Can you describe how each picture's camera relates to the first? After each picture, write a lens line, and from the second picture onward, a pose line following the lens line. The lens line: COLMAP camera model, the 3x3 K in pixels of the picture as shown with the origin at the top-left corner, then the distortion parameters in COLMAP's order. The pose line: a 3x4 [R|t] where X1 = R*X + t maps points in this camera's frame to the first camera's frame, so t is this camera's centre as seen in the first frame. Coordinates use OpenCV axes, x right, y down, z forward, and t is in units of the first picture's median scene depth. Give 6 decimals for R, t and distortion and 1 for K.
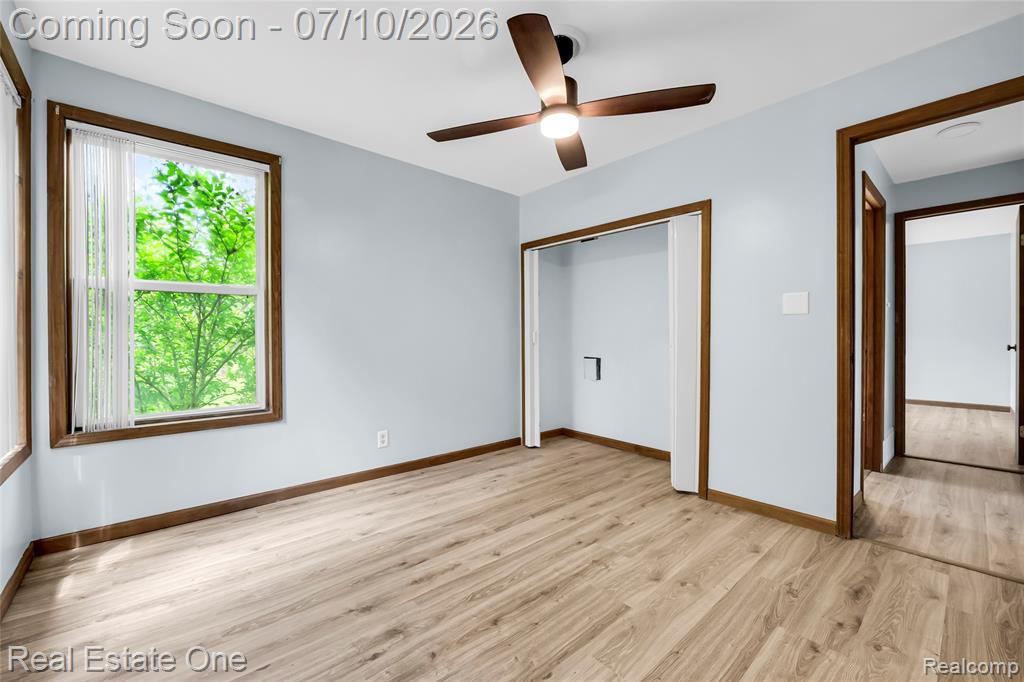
lens RADIAL K [[424.0, 0, 506.7], [0, 424.0, 337.3], [0, 0, 1]] dist [-0.008488, 0.000264]
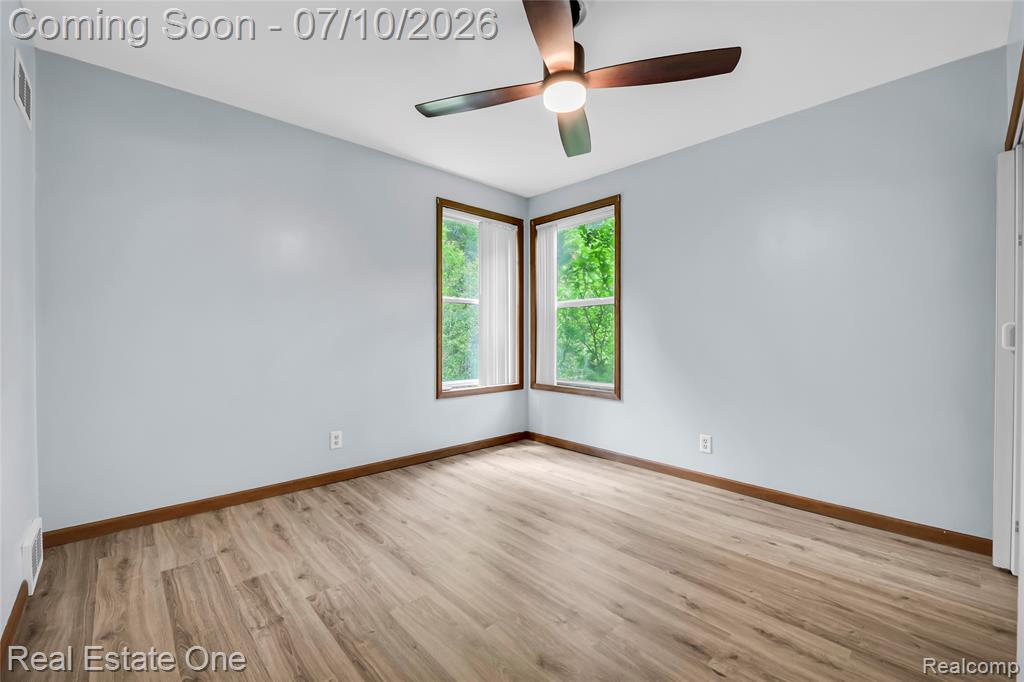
lens RADIAL K [[424.0, 0, 506.7], [0, 424.0, 337.3], [0, 0, 1]] dist [-0.008488, 0.000264]
pose [[0.019265, 0.006667, -0.999792, 0.767765], [-0.006329, 0.999959, 0.006546, 0.000554], [0.999794, 0.006201, 0.019306, 0.650413]]
